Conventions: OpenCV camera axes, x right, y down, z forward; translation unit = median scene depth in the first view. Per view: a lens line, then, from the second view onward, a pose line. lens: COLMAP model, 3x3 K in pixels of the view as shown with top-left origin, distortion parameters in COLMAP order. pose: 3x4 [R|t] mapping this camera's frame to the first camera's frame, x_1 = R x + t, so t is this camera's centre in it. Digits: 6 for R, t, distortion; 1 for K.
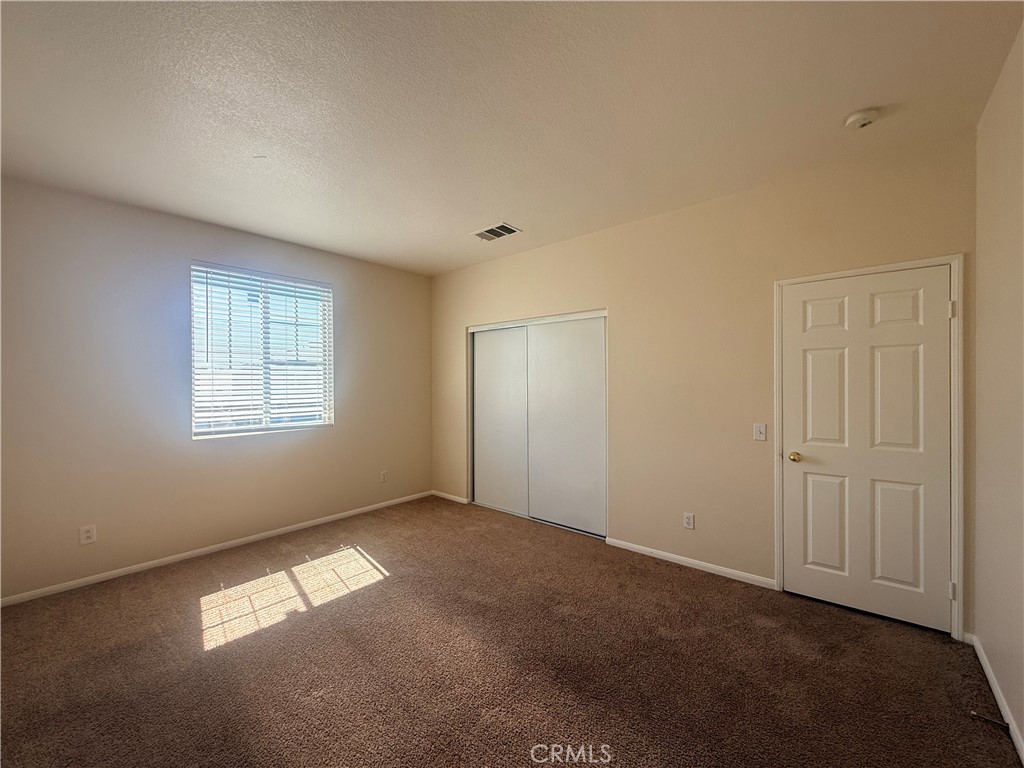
lens RADIAL K [[402.4, 0, 512.1], [0, 402.4, 385.8], [0, 0, 1]] dist [0.001472, -0.000002]
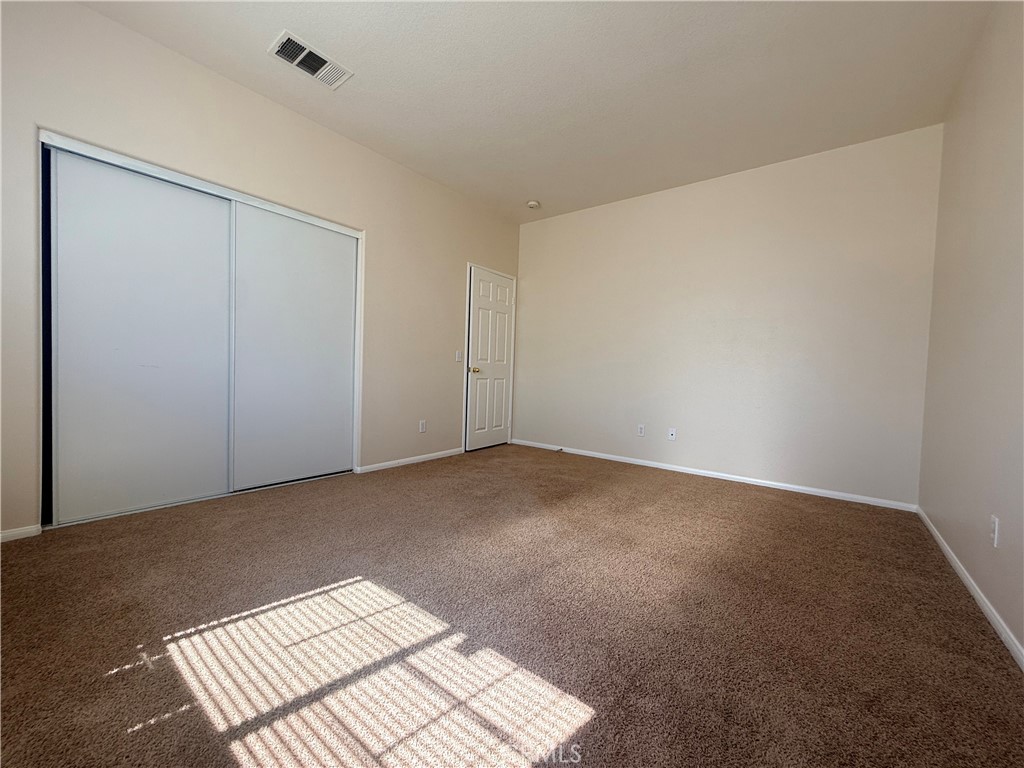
lens RADIAL K [[411.0, 0, 512.0], [0, 411.0, 384.0], [0, 0, 1]] dist [0.005599, 0.000384]
pose [[-0.048684, -0.029493, 0.998379, -0.811825], [-0.035102, 0.998997, 0.027800, 0.142576], [-0.998197, -0.033692, -0.049671, 0.728252]]
